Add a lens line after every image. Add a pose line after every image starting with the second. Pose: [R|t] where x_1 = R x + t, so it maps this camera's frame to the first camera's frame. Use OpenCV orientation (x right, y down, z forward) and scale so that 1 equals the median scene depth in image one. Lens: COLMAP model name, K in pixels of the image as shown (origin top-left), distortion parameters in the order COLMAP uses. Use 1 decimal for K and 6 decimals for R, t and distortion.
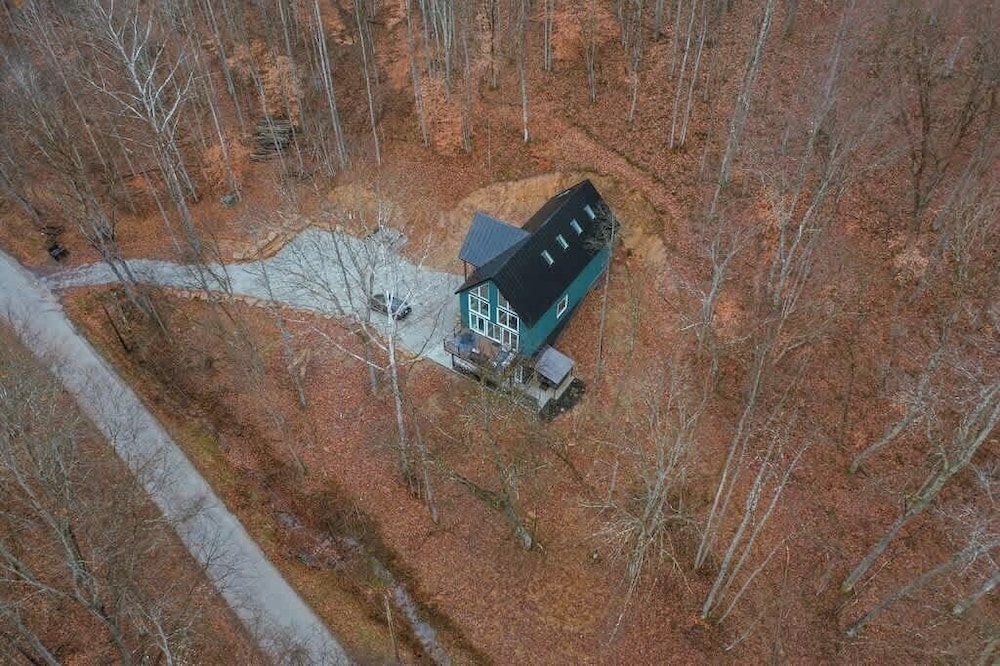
lens RADIAL K [[821.4, 0, 503.0], [0, 821.4, 323.7], [0, 0, 1]] dist [0.000252, -0.003866]
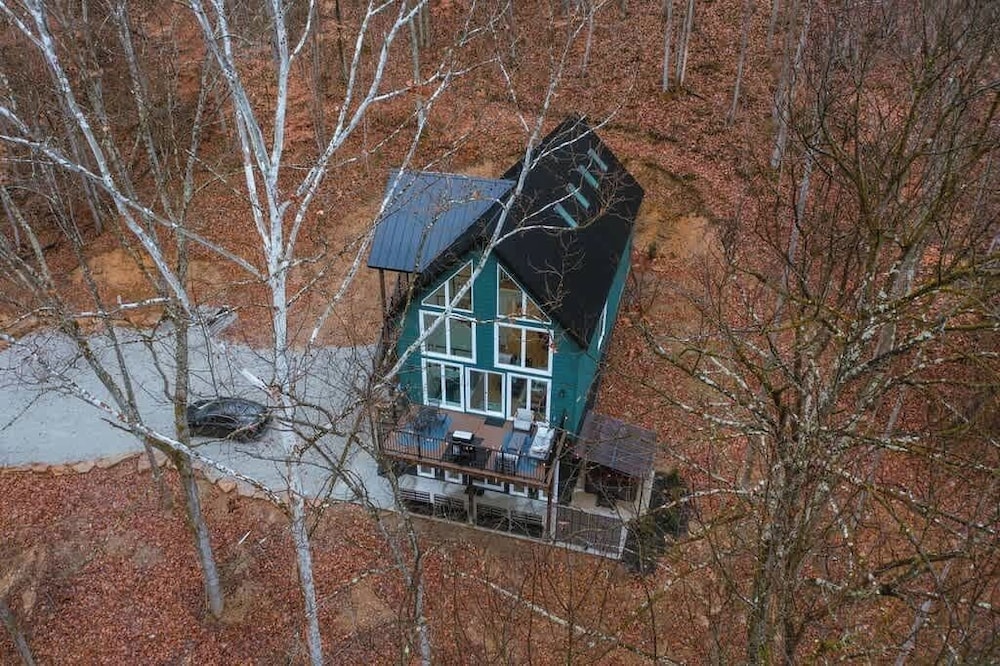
lens RADIAL K [[821.4, 0, 503.0], [0, 821.4, 323.7], [0, 0, 1]] dist [0.000252, -0.003866]
pose [[0.952004, -0.146960, 0.268497, -0.117231], [0.214383, 0.946241, -0.242215, 0.085048], [-0.218467, 0.288151, 0.932331, 0.572916]]
